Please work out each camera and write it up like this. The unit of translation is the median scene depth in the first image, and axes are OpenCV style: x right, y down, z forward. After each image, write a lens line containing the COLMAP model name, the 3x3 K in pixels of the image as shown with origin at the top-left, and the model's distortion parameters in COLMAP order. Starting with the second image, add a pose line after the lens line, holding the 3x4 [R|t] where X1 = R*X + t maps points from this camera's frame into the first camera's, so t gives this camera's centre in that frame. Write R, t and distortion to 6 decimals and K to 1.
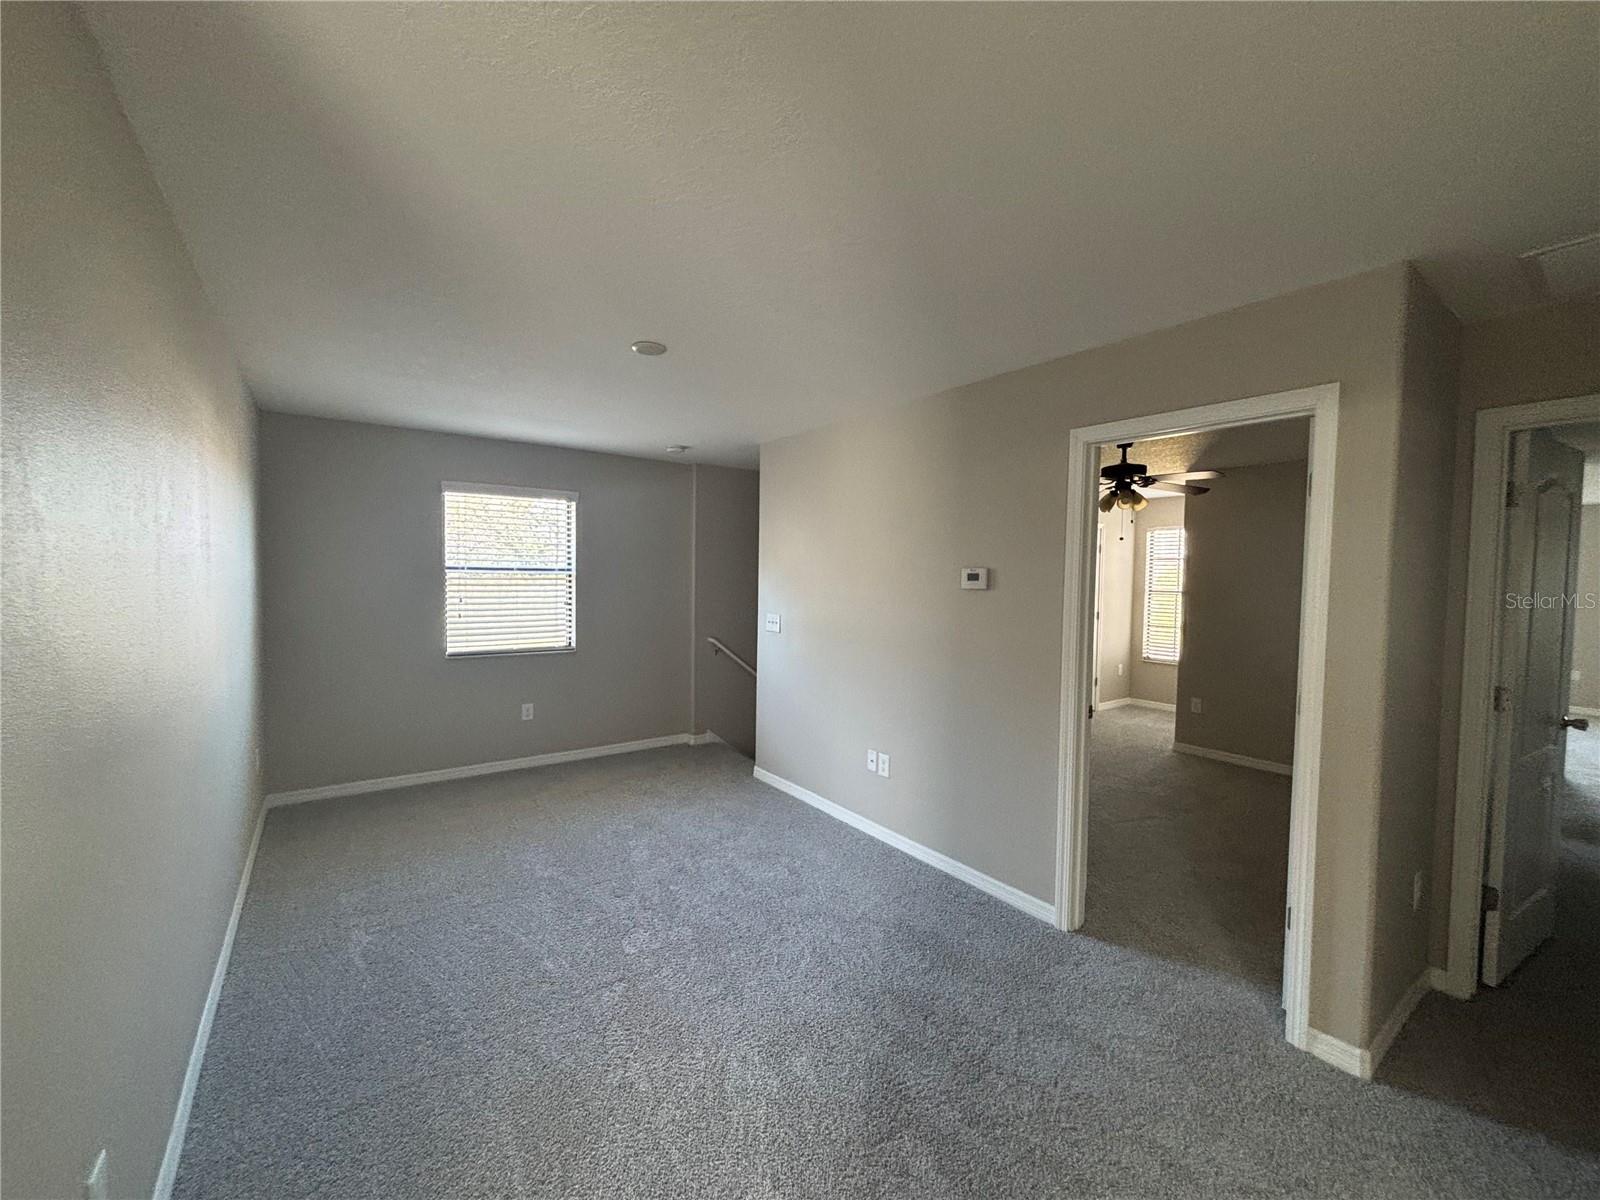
lens RADIAL K [[641.3, 0, 795.4], [0, 641.3, 599.0], [0, 0, 1]] dist [0.001604, -0.000173]
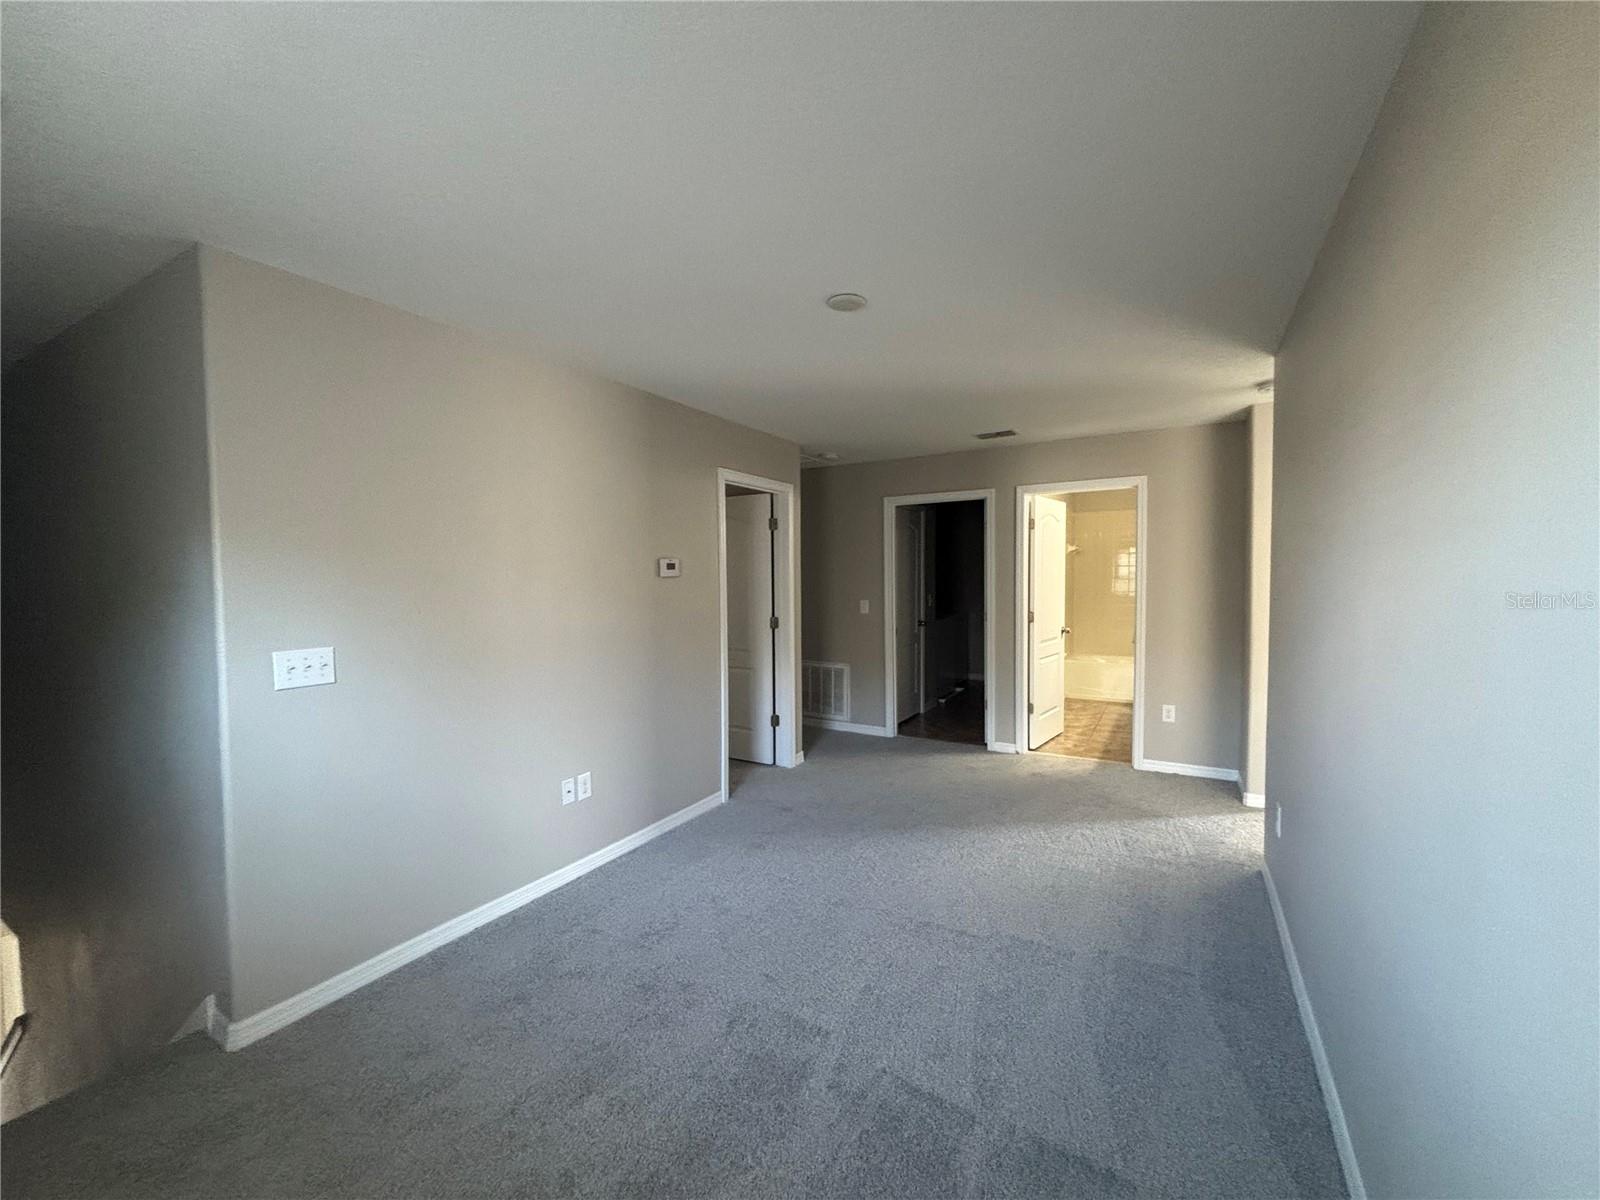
lens RADIAL K [[641.3, 0, 795.4], [0, 641.3, 599.0], [0, 0, 1]] dist [0.001604, -0.000173]
pose [[-0.384666, -0.057238, 0.921279, -0.875984], [0.035962, 0.996388, 0.076920, -0.056086], [-0.922355, 0.062720, -0.381219, 1.222408]]
